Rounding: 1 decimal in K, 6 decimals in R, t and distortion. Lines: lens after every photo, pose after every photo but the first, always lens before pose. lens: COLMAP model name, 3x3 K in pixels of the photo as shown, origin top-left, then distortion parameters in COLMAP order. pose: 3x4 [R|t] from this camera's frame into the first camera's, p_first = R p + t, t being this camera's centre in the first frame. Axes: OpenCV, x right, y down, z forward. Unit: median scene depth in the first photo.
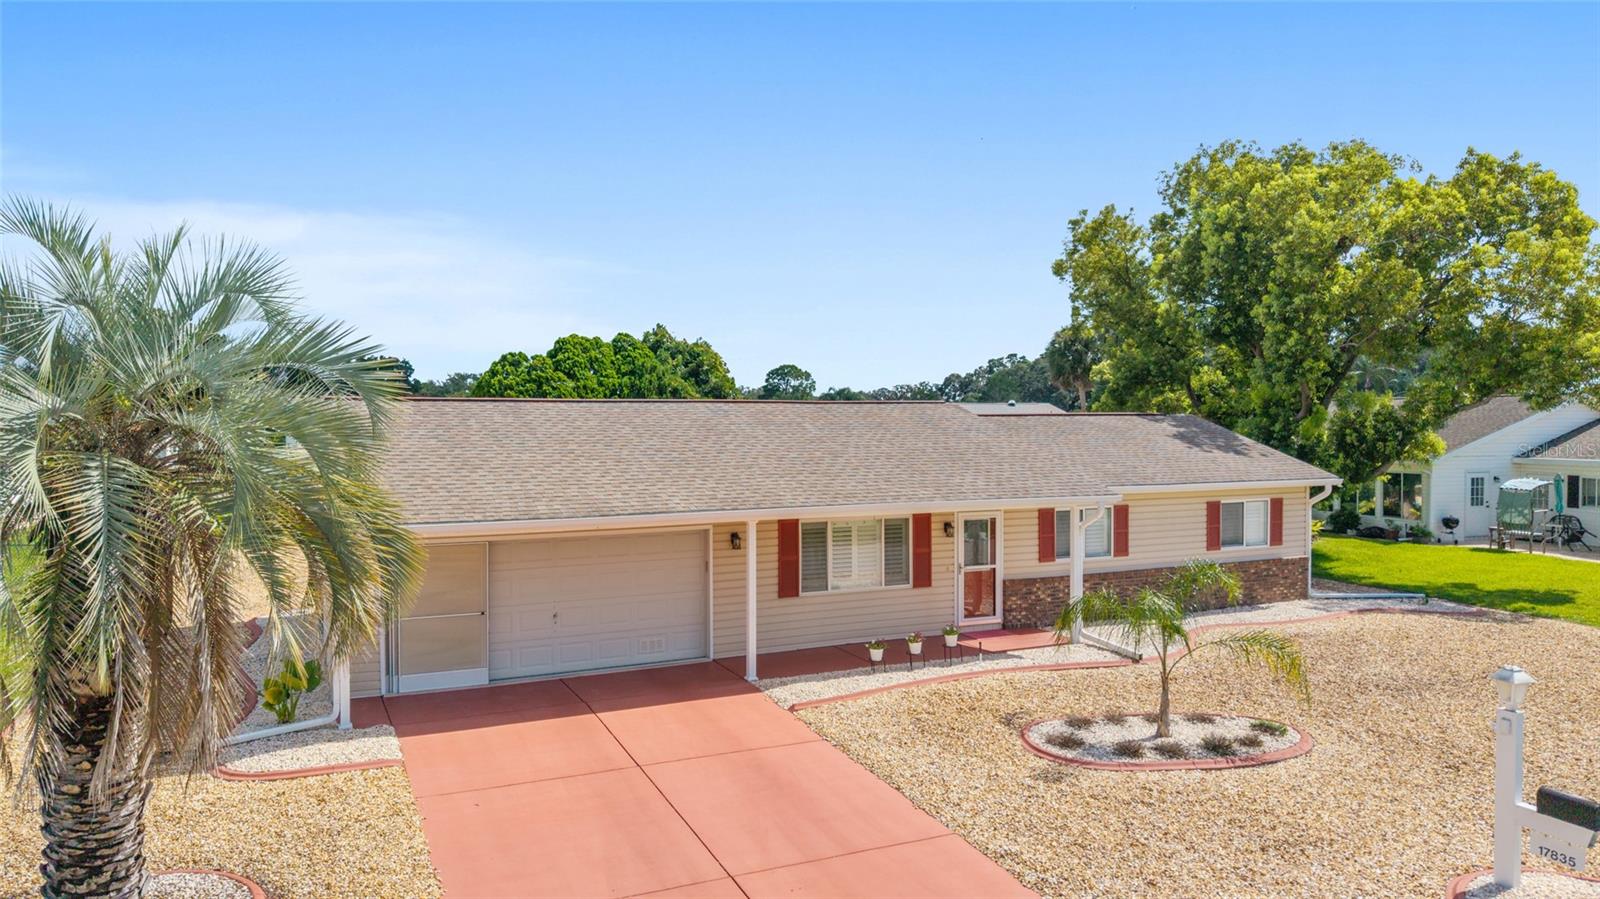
lens RADIAL K [[1063.5, 0, 800.0], [0, 1063.5, 449.5], [0, 0, 1]] dist [0.004955, 0.001180]
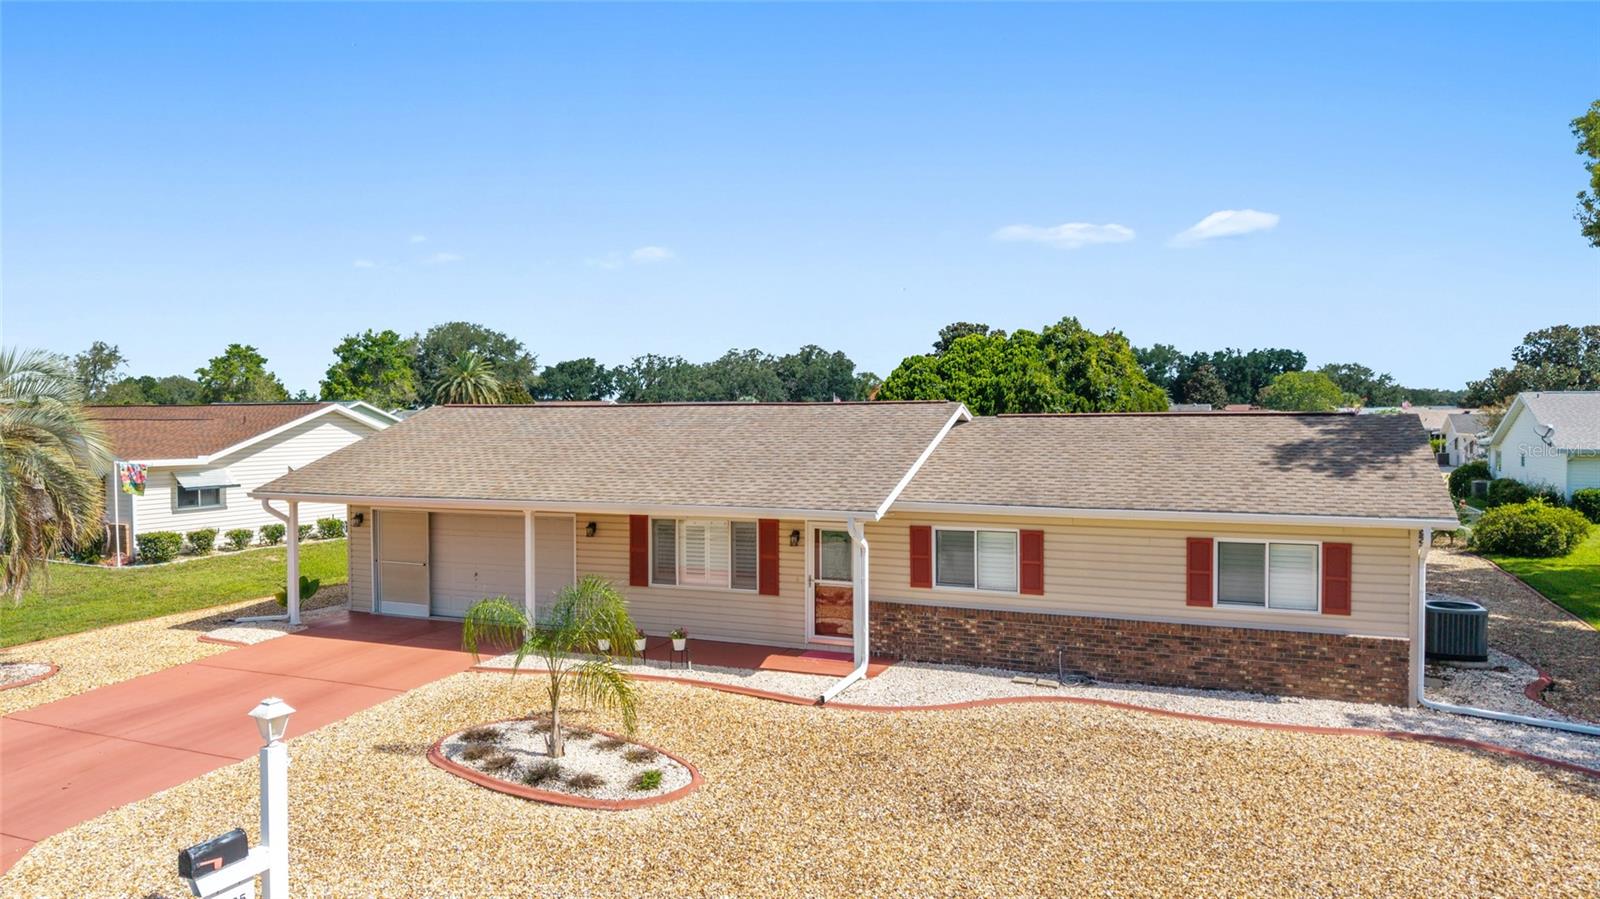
lens RADIAL K [[1056.2, 0, 800.0], [0, 1056.2, 449.5], [0, 0, 1]] dist [0.073934, -0.132511]
pose [[0.658938, 0.021754, -0.751883, 0.858057], [-0.016677, 0.999759, 0.014310, -0.018309], [0.752012, 0.003110, 0.659142, 0.377652]]
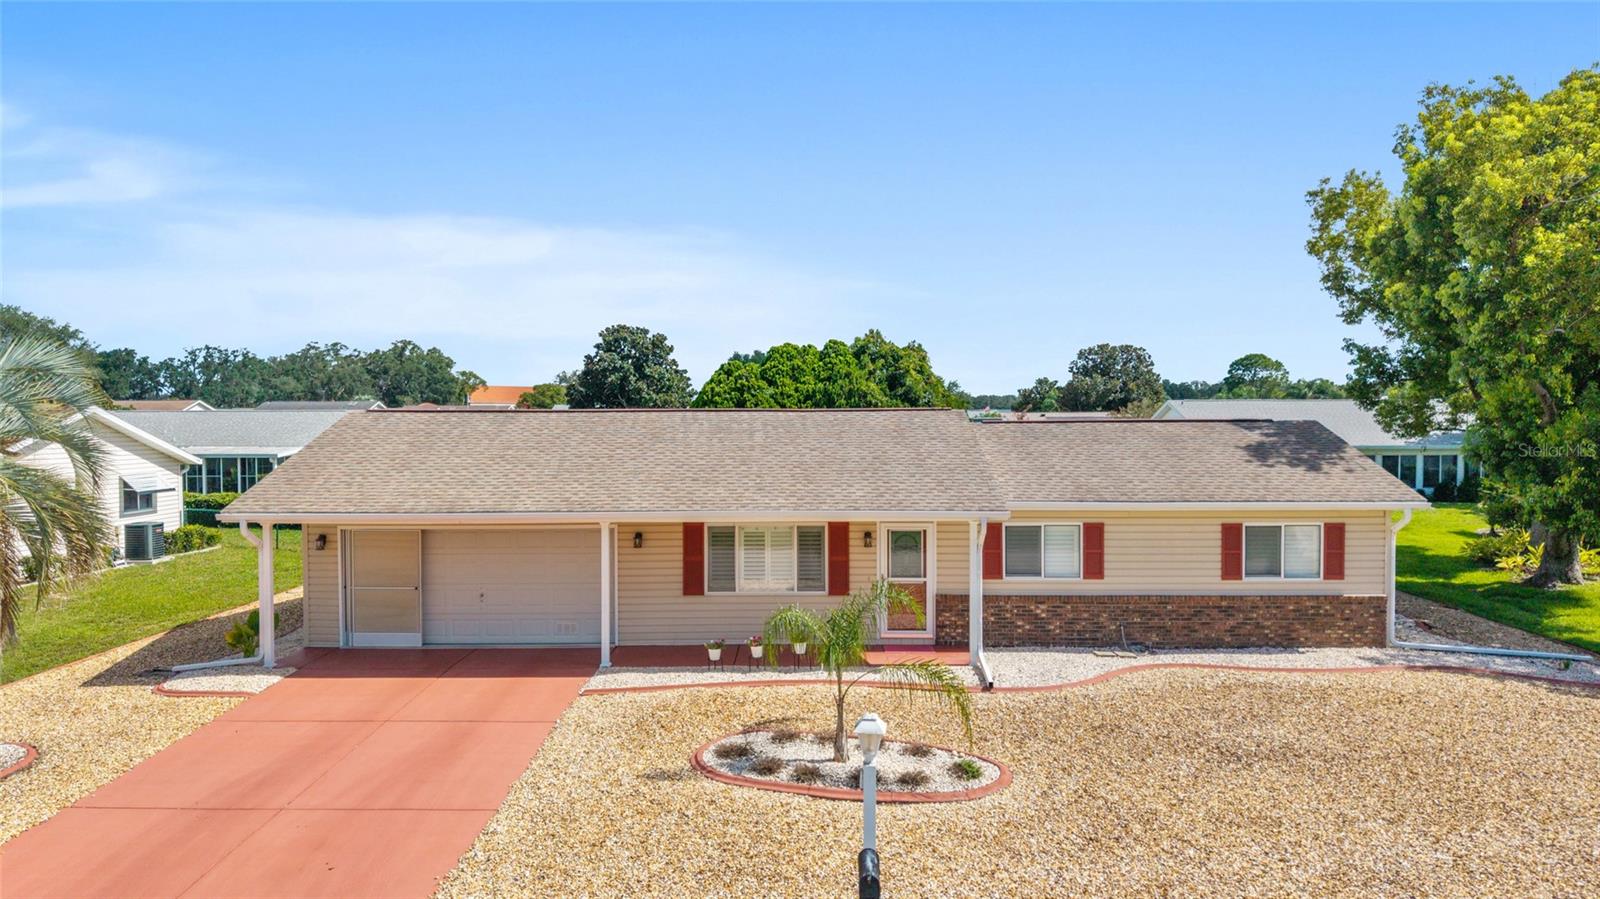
lens RADIAL K [[1056.2, 0, 800.0], [0, 1056.2, 449.5], [0, 0, 1]] dist [0.073934, -0.132511]
pose [[0.897612, 0.012368, -0.440613, 0.521857], [-0.009932, 0.999920, 0.007833, -0.016920], [0.440675, -0.002655, 0.897663, 0.077716]]
